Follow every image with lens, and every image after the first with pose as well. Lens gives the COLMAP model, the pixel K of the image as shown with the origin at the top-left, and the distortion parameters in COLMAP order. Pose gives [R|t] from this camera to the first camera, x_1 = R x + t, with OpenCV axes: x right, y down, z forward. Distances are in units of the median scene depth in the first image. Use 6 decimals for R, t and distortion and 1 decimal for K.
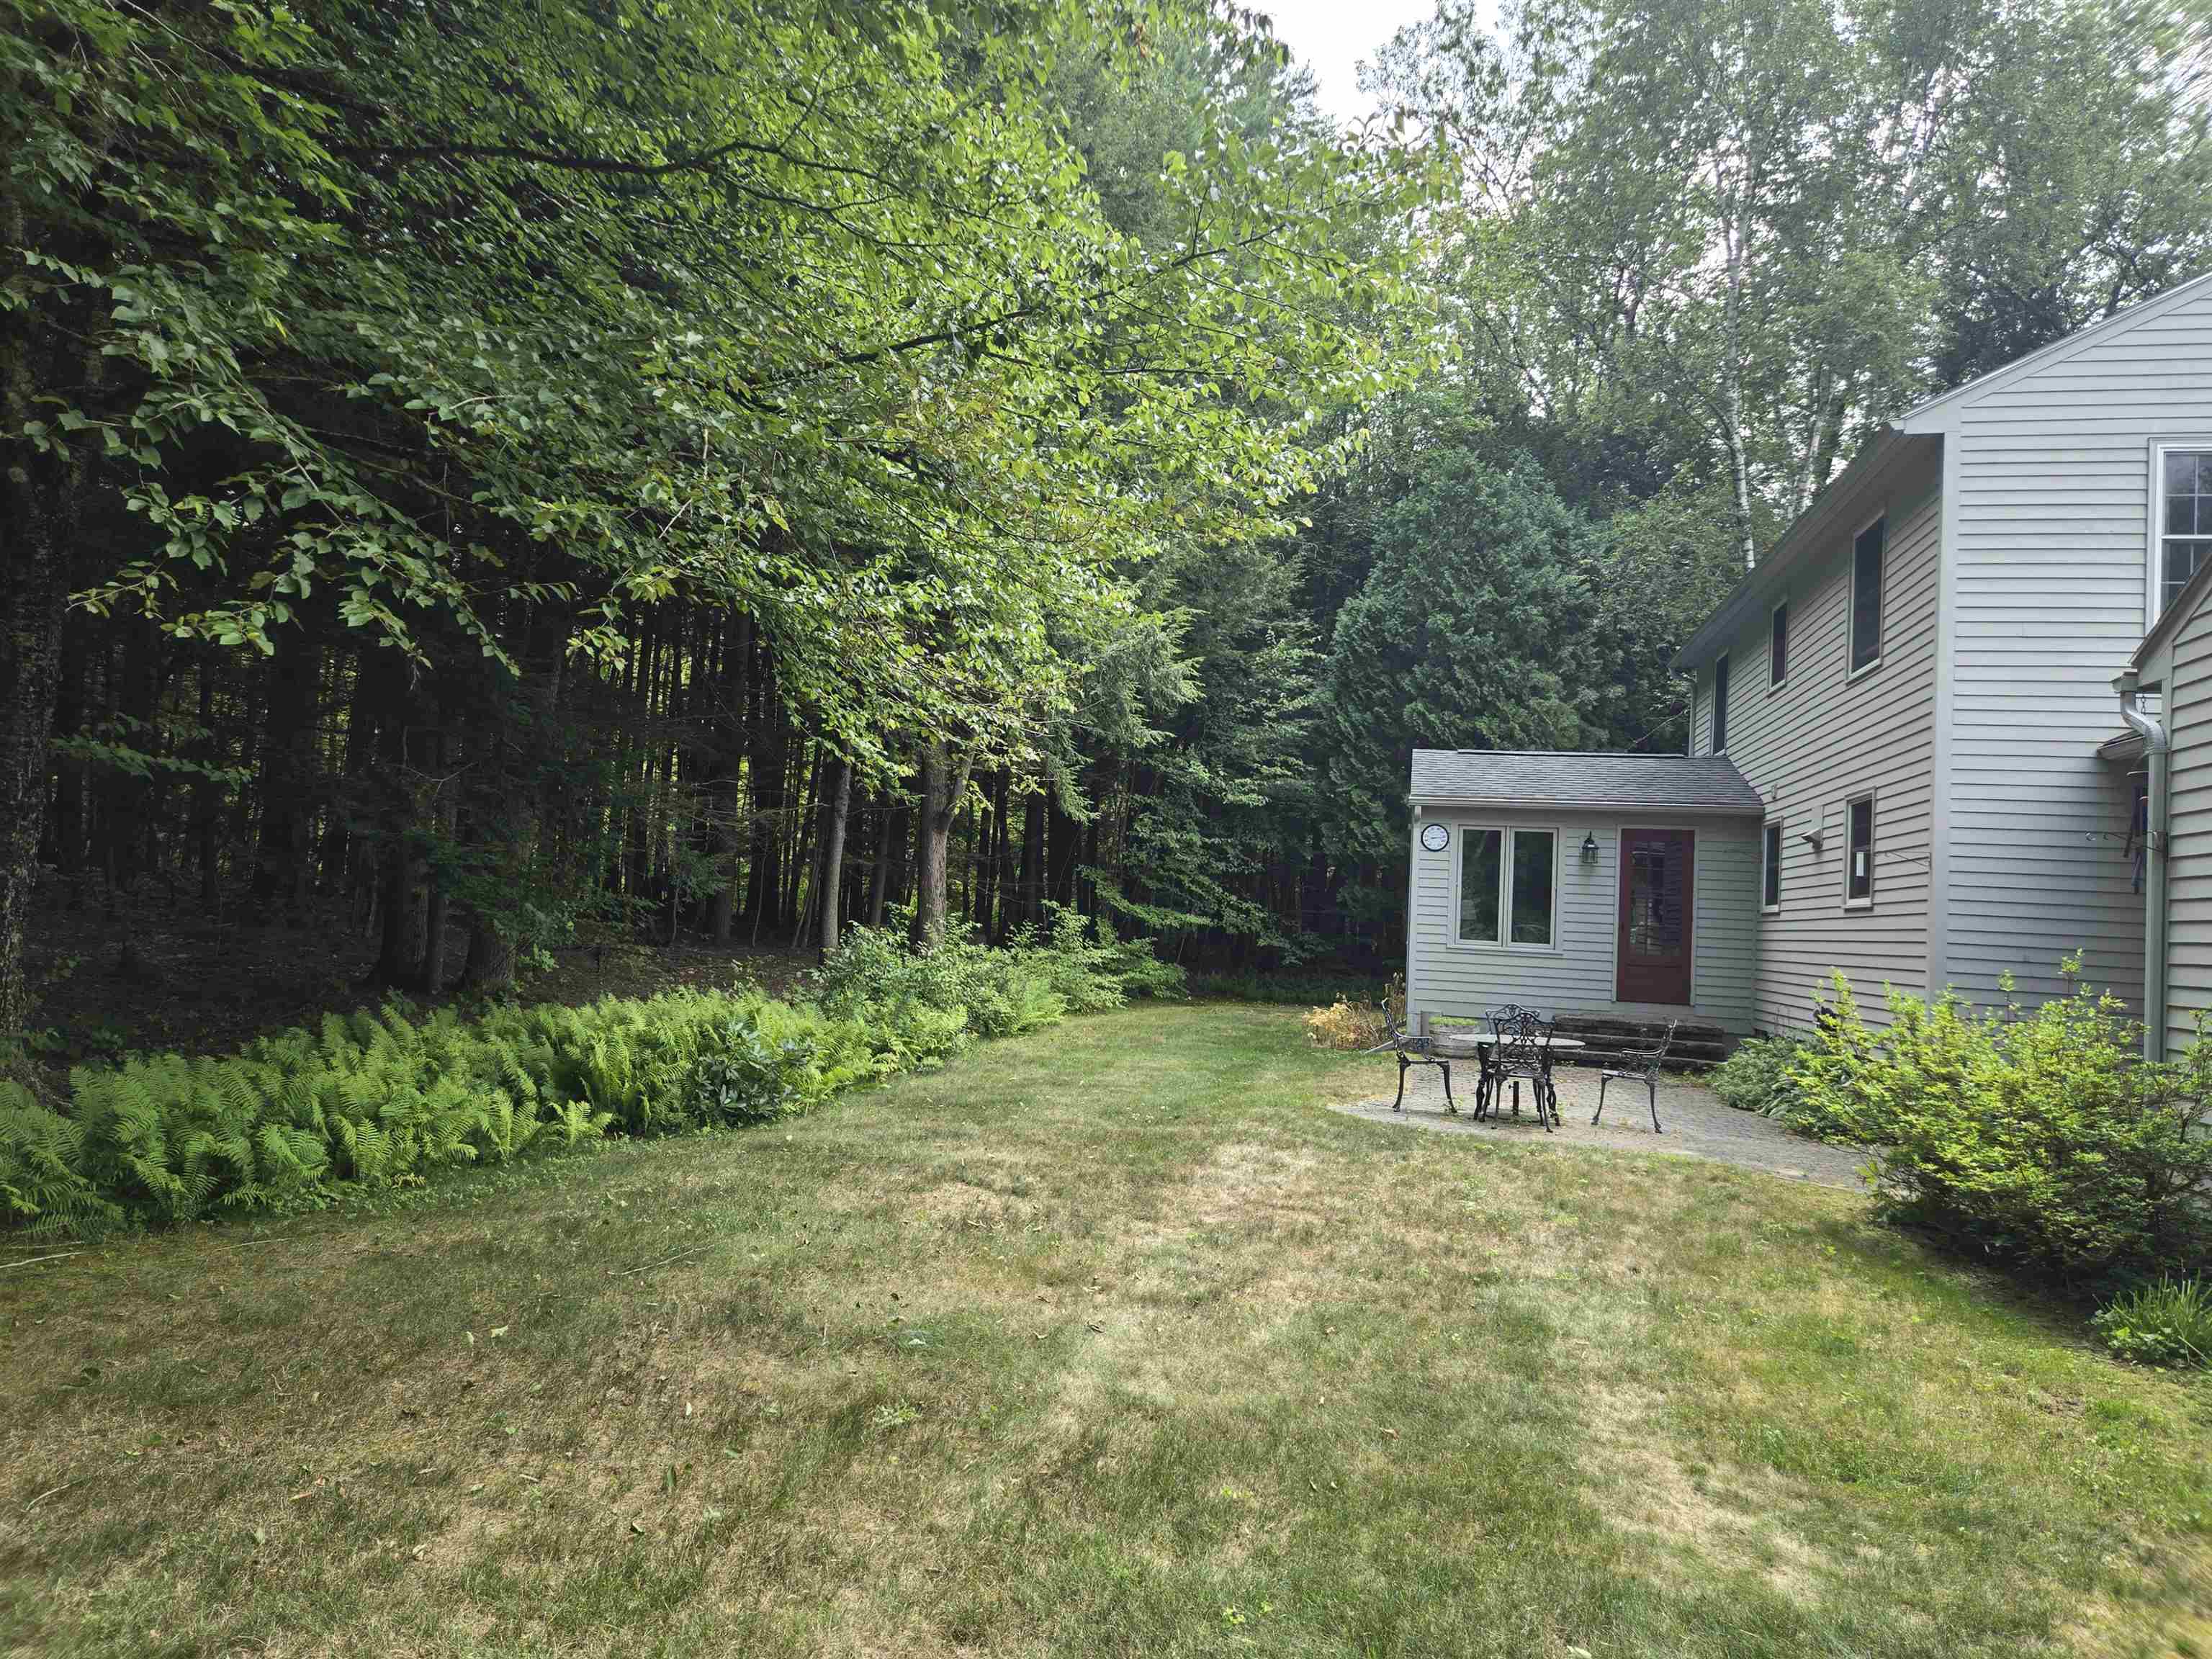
lens RADIAL K [[1479.7, 0, 1081.7], [0, 1479.7, 824.2], [0, 0, 1]] dist [0.076836, -0.055843]
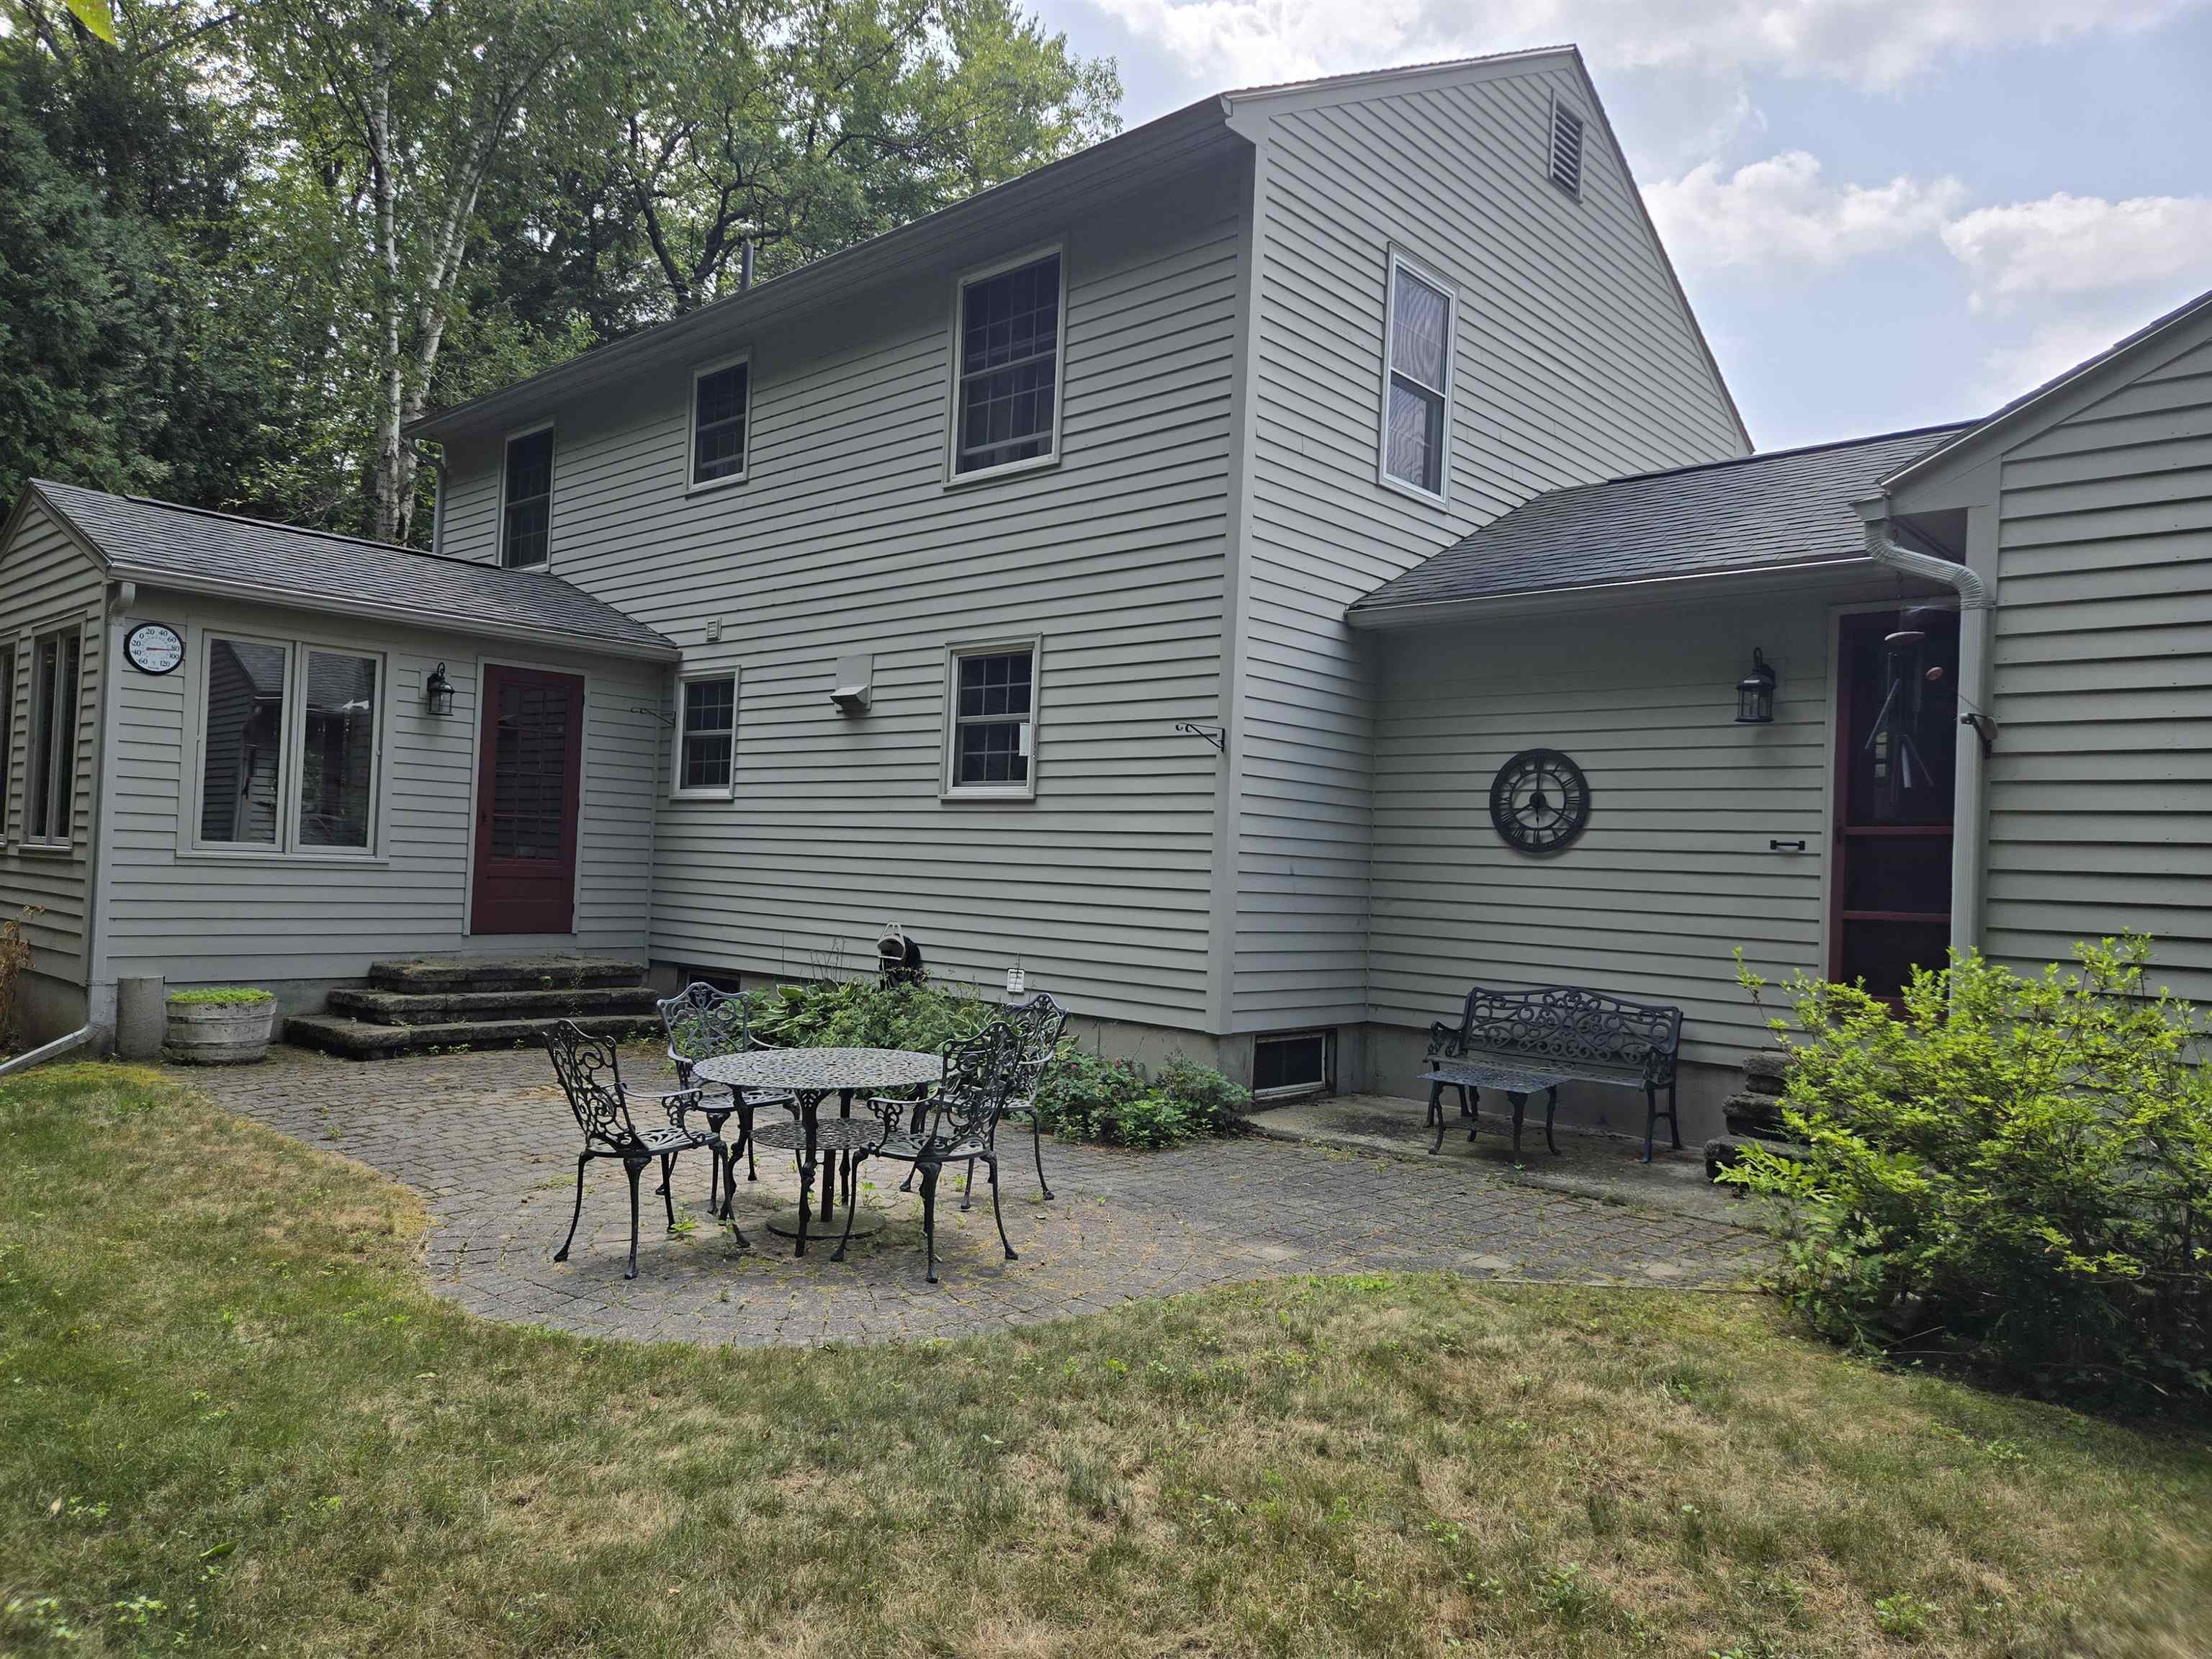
lens RADIAL K [[1479.7, 0, 1081.7], [0, 1479.7, 824.2], [0, 0, 1]] dist [0.076836, -0.055843]
pose [[0.509902, -0.003853, 0.860224, -0.057006], [-0.070503, 0.996439, 0.046255, 0.024127], [-0.857338, -0.084234, 0.507815, 0.461996]]
